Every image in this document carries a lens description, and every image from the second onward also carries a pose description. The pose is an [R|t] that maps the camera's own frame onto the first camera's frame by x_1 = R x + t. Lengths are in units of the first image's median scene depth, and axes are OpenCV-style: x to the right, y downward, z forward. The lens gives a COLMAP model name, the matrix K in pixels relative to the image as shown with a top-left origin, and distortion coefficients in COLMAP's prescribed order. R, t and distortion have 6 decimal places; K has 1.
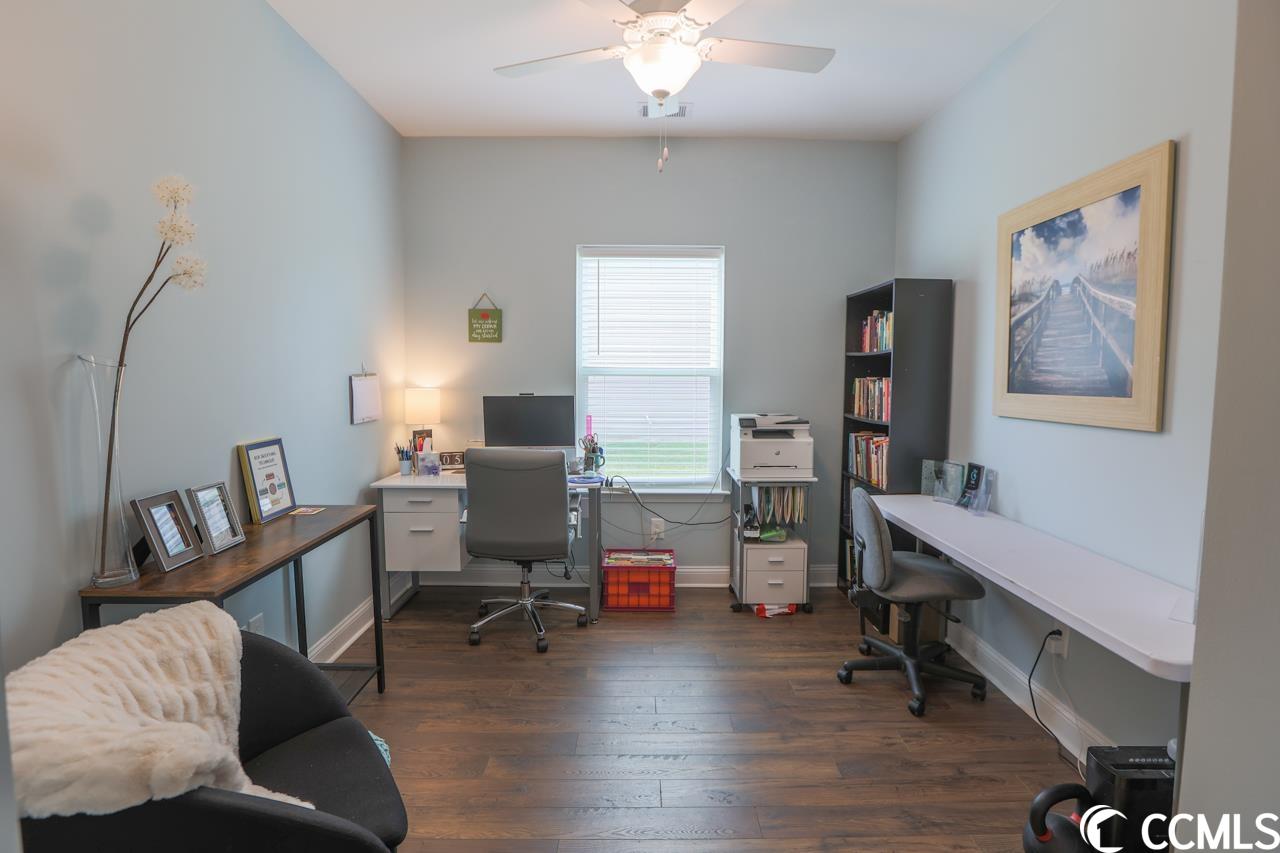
lens RADIAL K [[610.4, 0, 639.3], [0, 610.4, 422.4], [0, 0, 1]] dist [-0.028449, 0.003946]
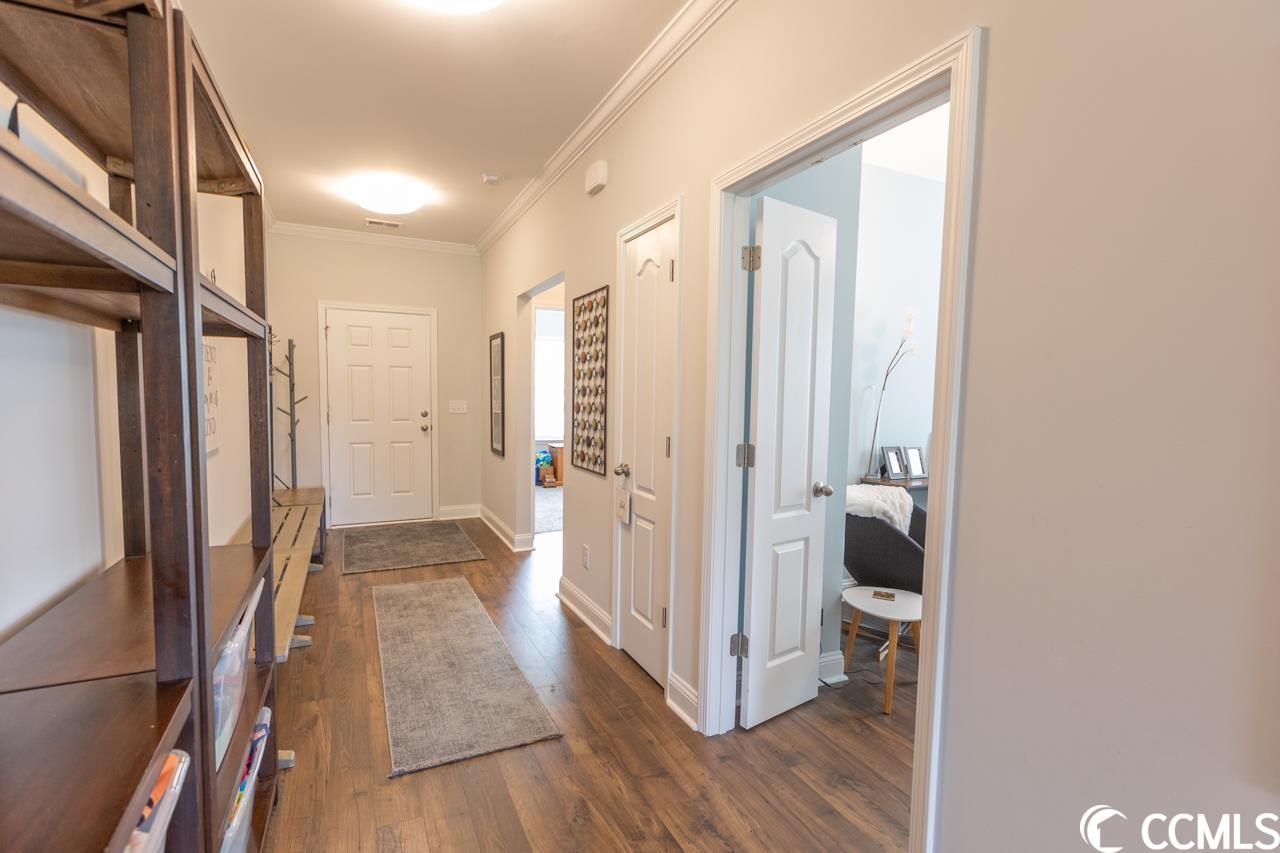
lens RADIAL K [[610.4, 0, 641.0], [0, 610.4, 437.9], [0, 0, 1]] dist [-0.028449, 0.003946]
pose [[0.443089, 0.070013, -0.893739, 0.849002], [-0.088592, 0.995485, 0.034063, 0.095266], [0.892089, 0.064085, 0.447291, -0.899049]]
